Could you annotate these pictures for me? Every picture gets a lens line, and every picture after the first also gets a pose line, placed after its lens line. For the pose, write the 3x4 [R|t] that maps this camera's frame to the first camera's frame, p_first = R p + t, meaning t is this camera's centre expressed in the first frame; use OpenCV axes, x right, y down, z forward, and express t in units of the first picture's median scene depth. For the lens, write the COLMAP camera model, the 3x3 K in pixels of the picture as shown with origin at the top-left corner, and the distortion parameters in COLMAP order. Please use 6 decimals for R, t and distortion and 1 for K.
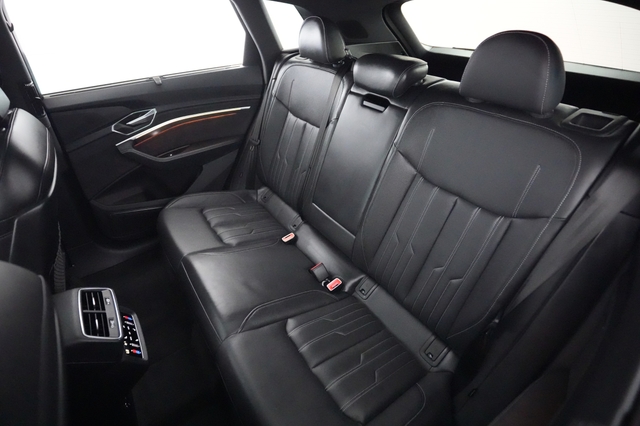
lens RADIAL K [[309.4, 0, 318.9], [0, 309.4, 211.1], [0, 0, 1]] dist [-0.002146, -0.000204]
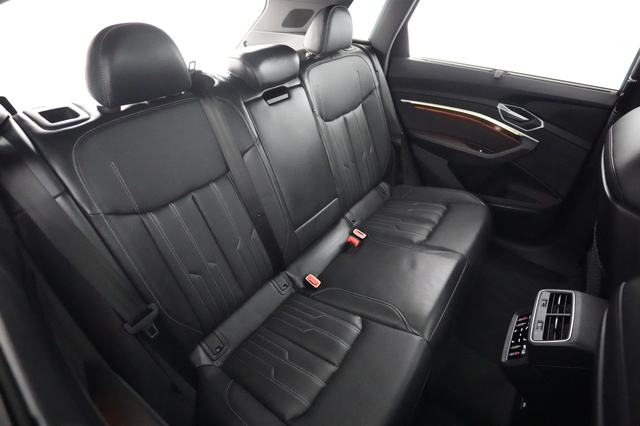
lens RADIAL K [[309.4, 0, 318.9], [0, 309.4, 217.2], [0, 0, 1]] dist [-0.002146, -0.000204]
pose [[-0.316274, -0.562455, 0.763947, -0.781453], [0.555317, 0.543134, 0.629784, -0.637583], [-0.769151, 0.623417, 0.140562, 0.923755]]
